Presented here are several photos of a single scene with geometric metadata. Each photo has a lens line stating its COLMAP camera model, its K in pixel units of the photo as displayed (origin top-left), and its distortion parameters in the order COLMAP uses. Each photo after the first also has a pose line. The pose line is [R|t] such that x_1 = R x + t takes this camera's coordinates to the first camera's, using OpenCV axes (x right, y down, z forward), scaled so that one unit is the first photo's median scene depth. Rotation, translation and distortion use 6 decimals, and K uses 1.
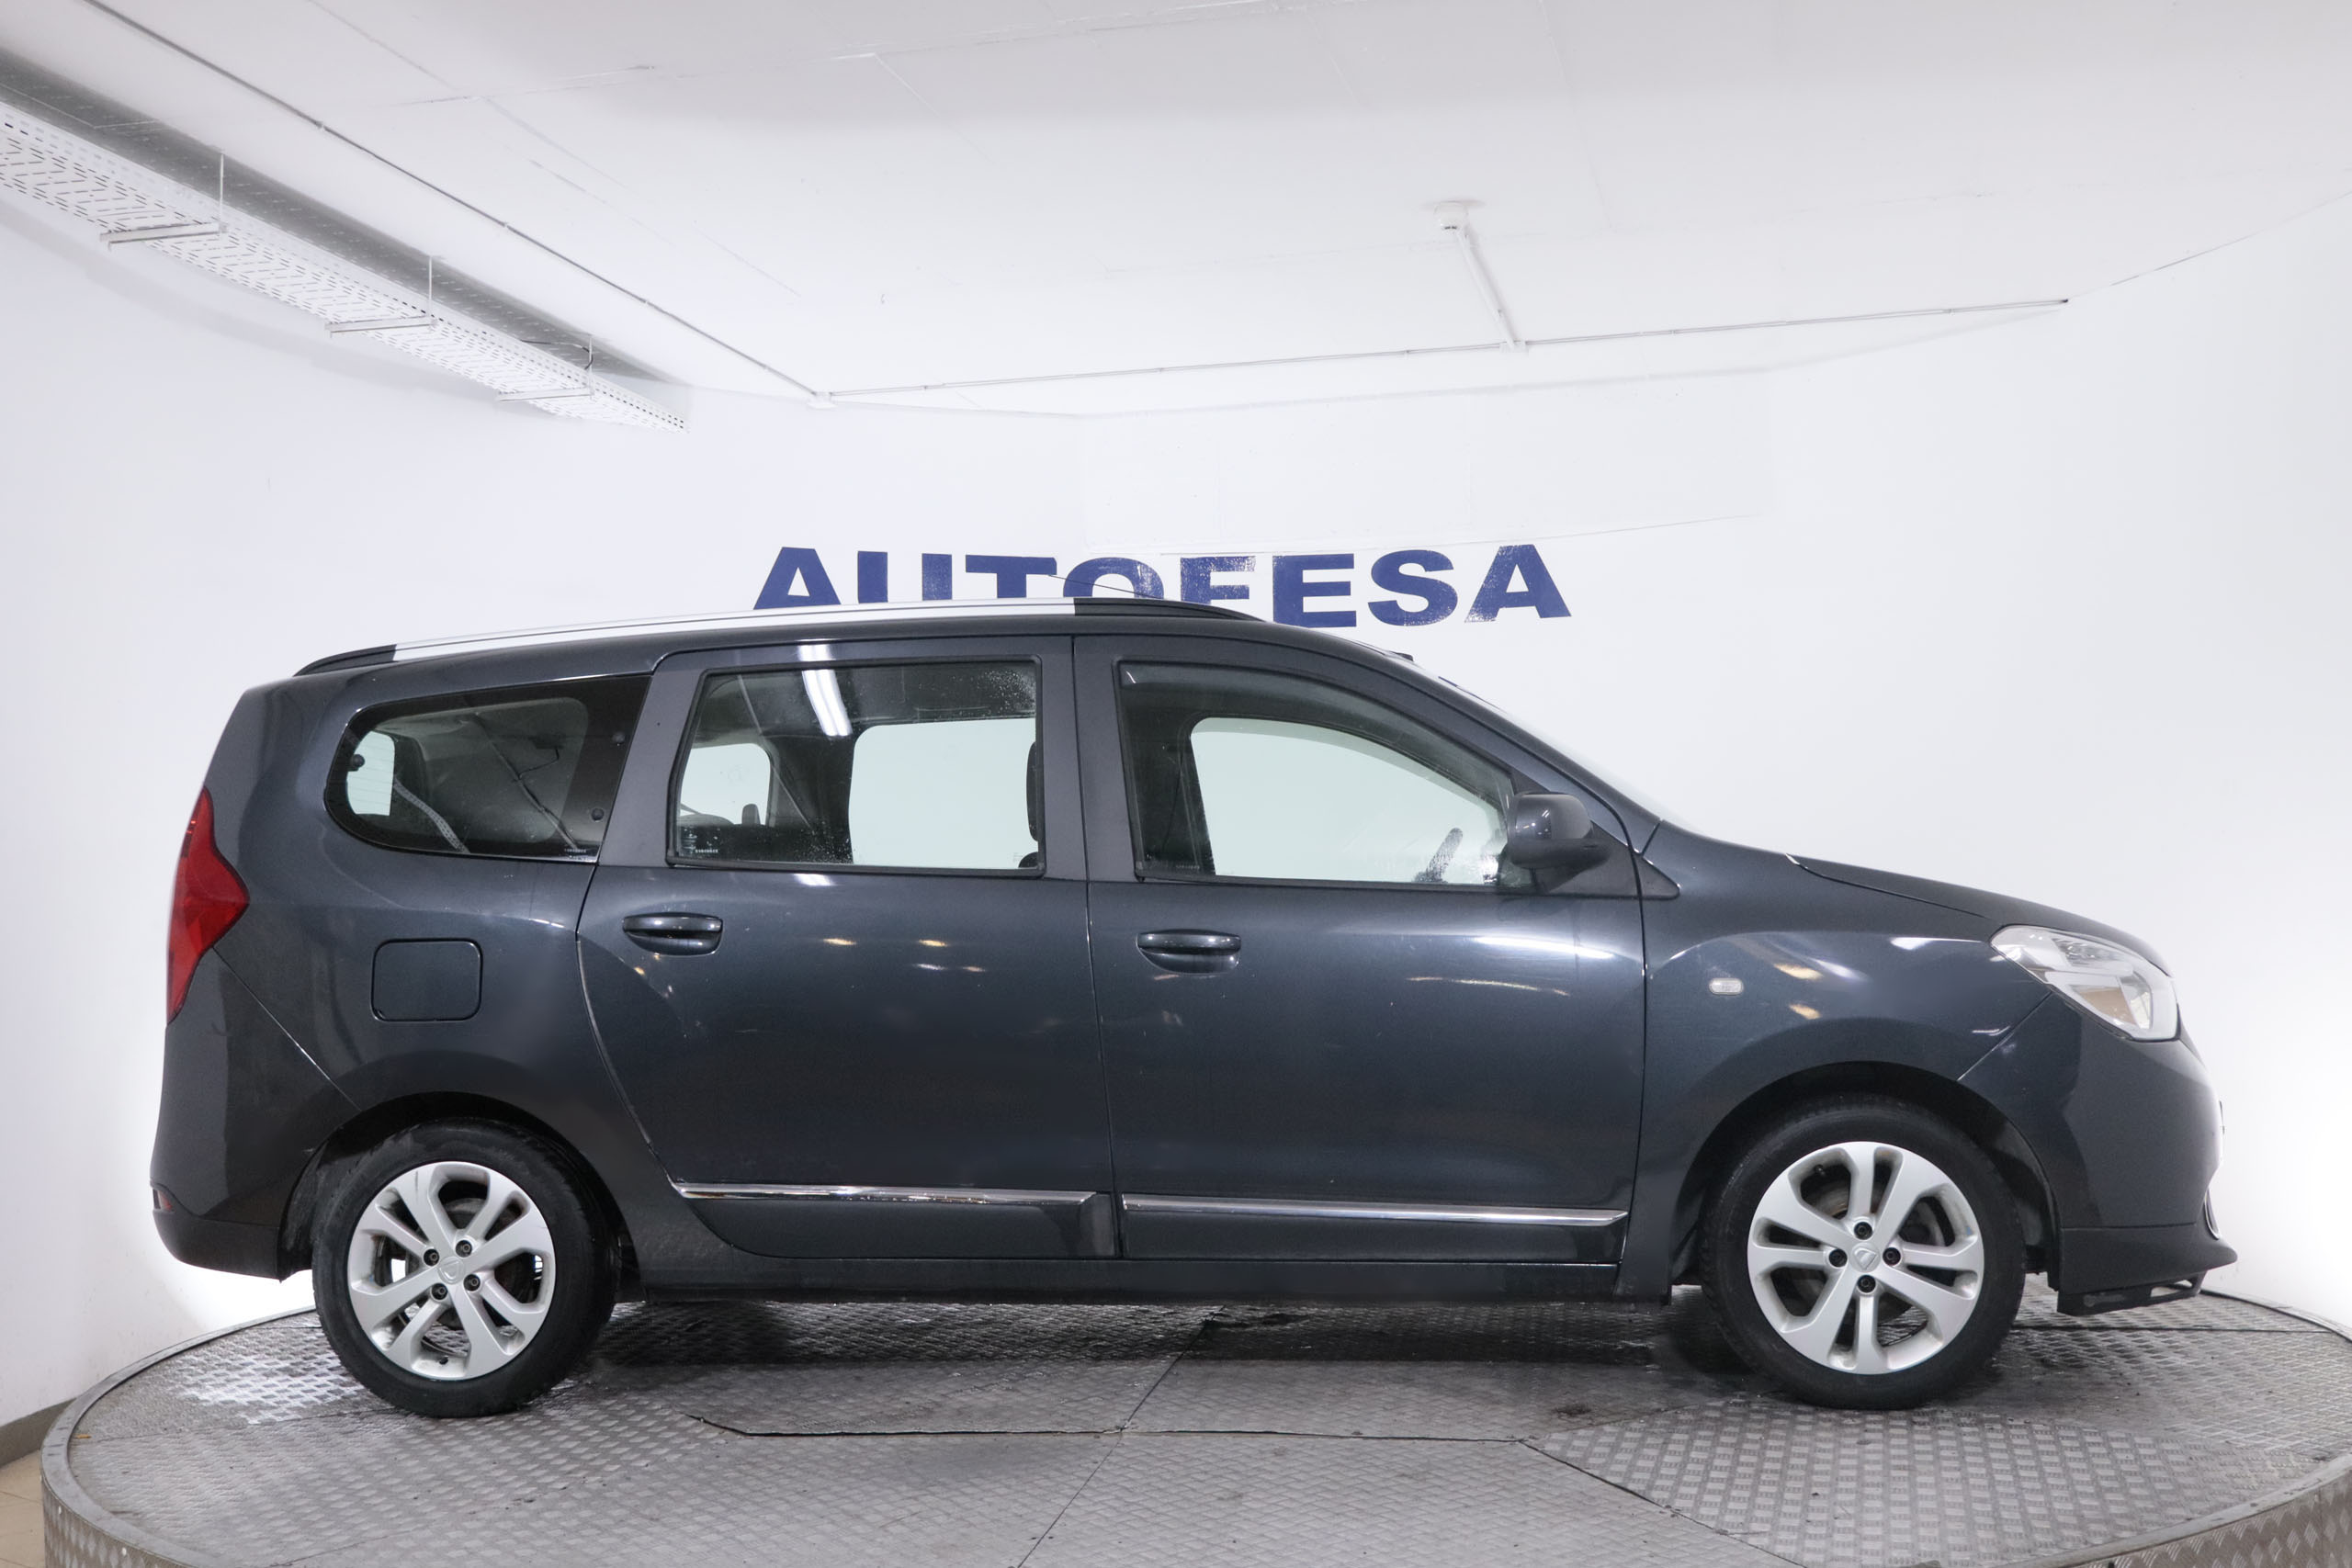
lens RADIAL K [[2540.4, 0, 1162.4], [0, 2540.4, 775.8], [0, 0, 1]] dist [0.028346, 0.000000]
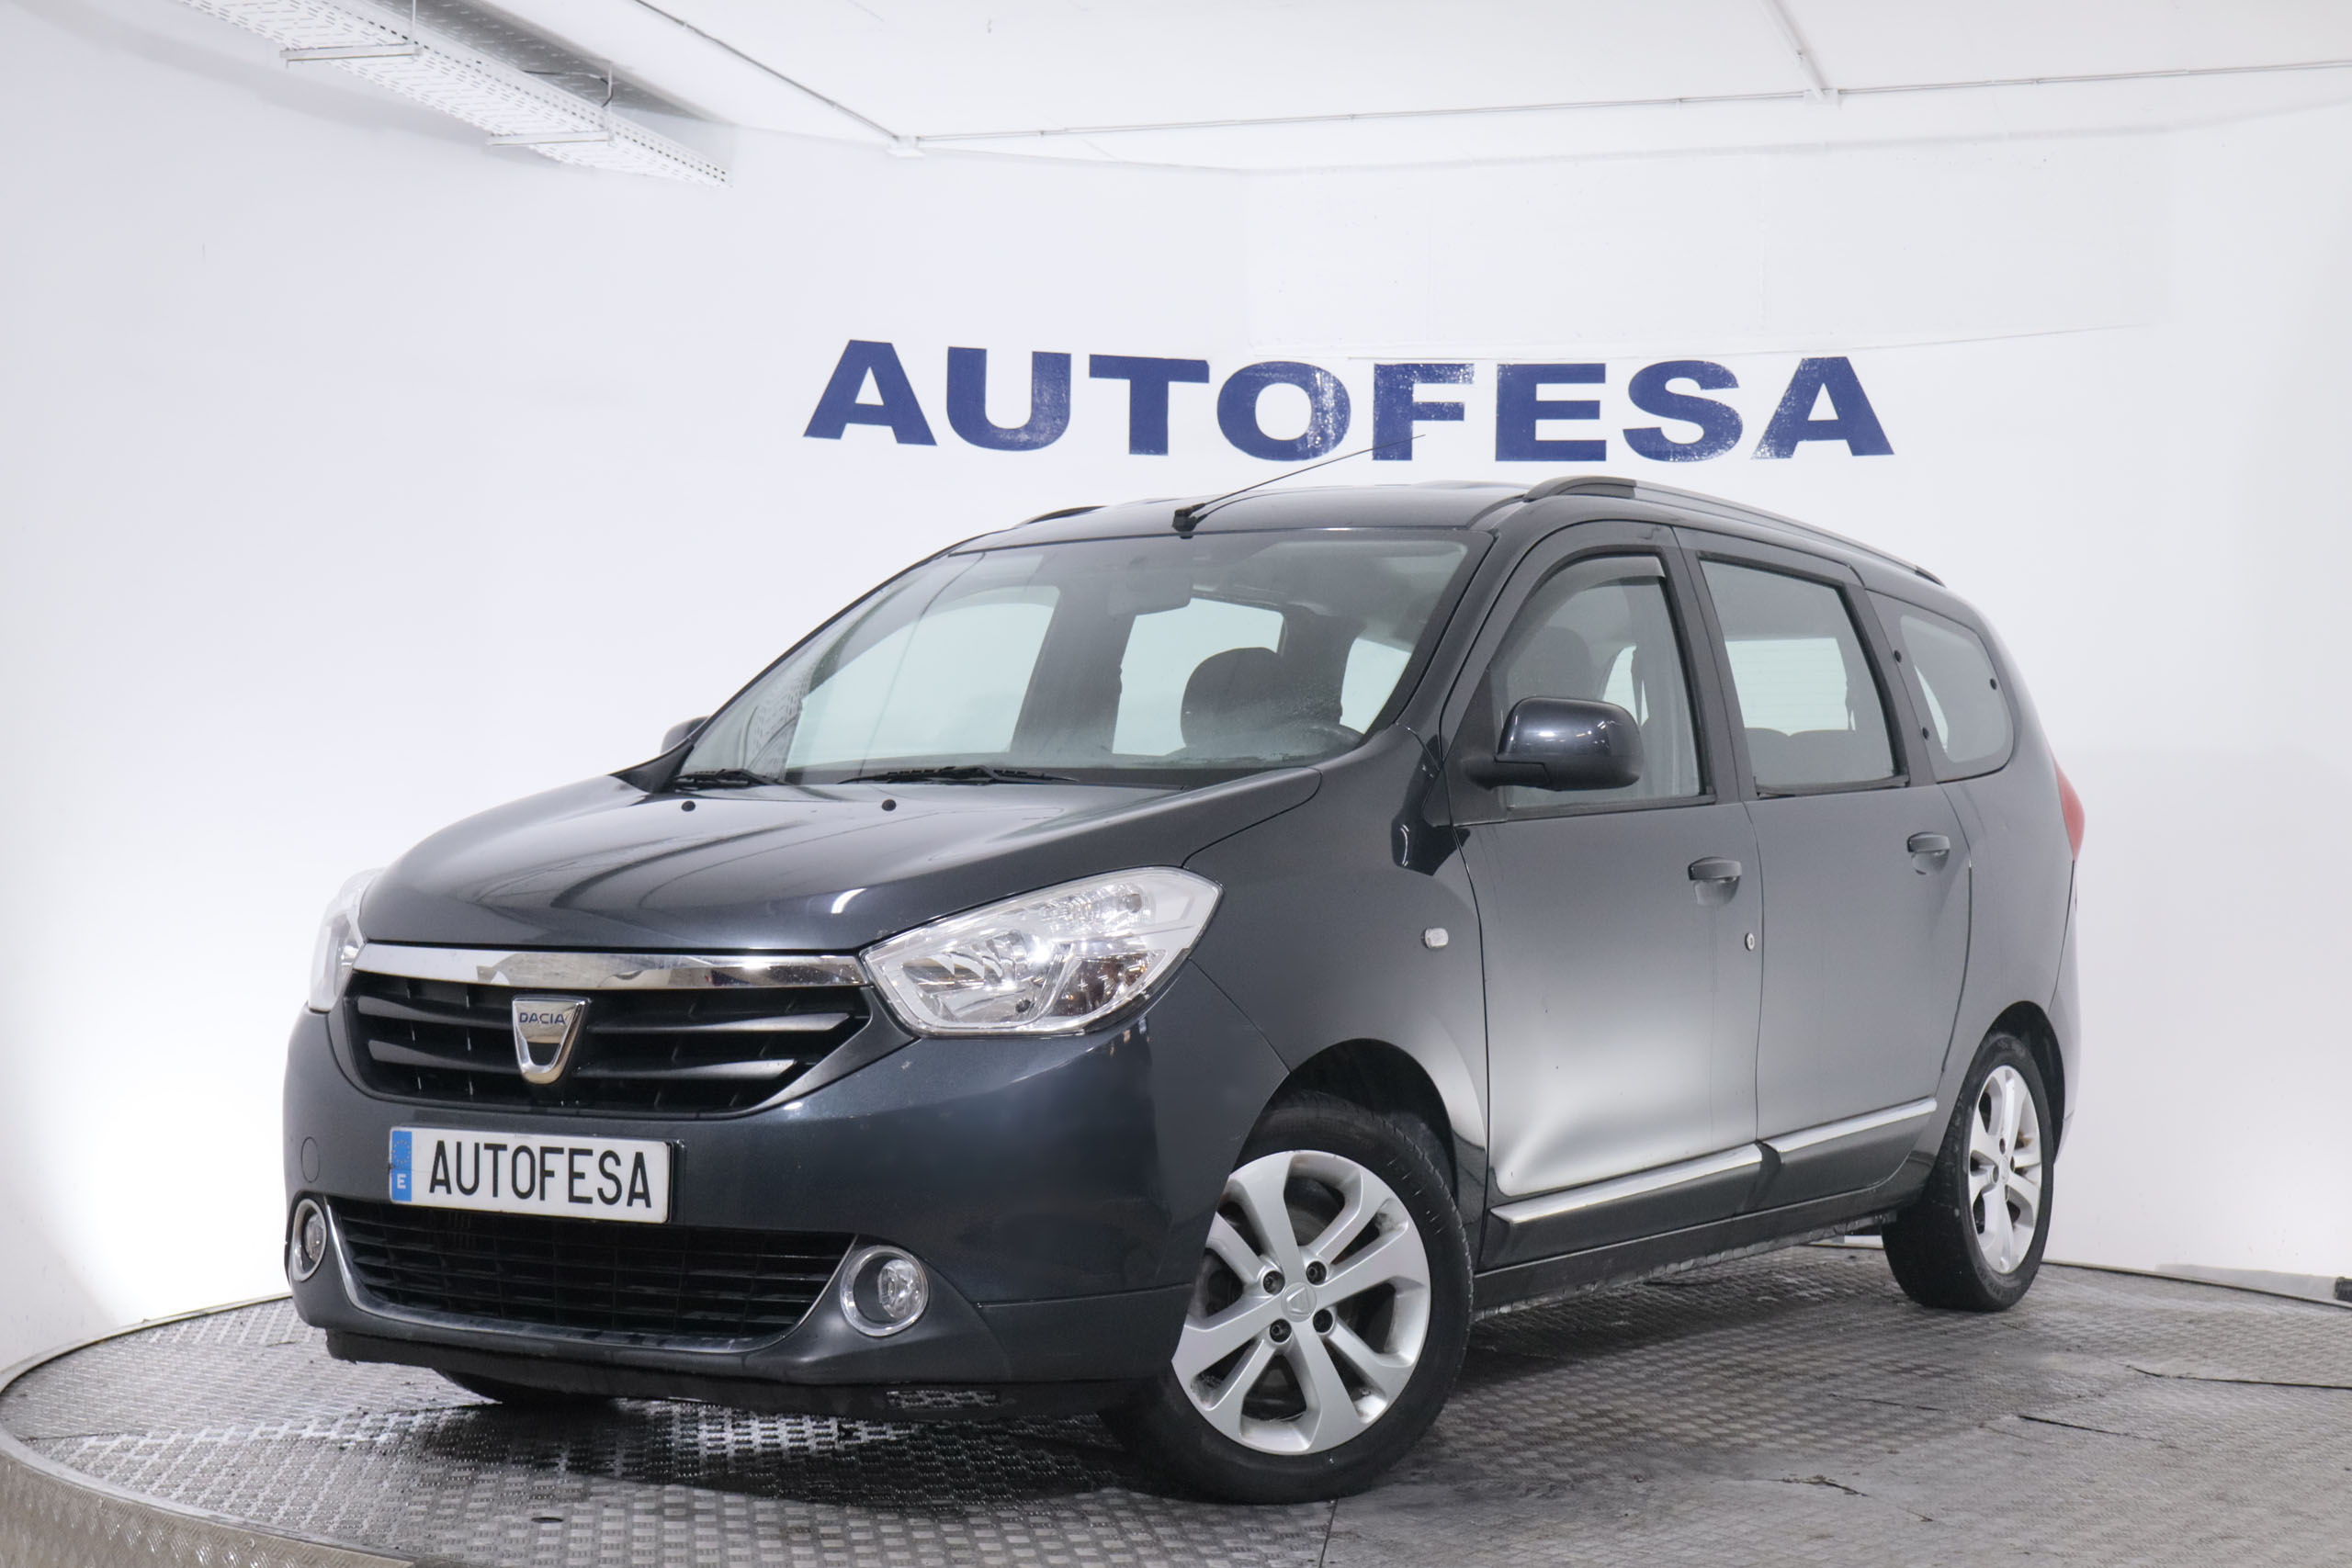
lens RADIAL K [[3896.6, 0, 1186.7], [0, 3896.6, 788.3], [0, 0, 1]] dist [0.020719, 0.000000]
pose [[0.998228, 0.028299, -0.052346, 0.016878], [-0.026229, 0.998862, 0.039833, -0.005156], [0.053413, -0.038390, 0.997834, -0.171500]]
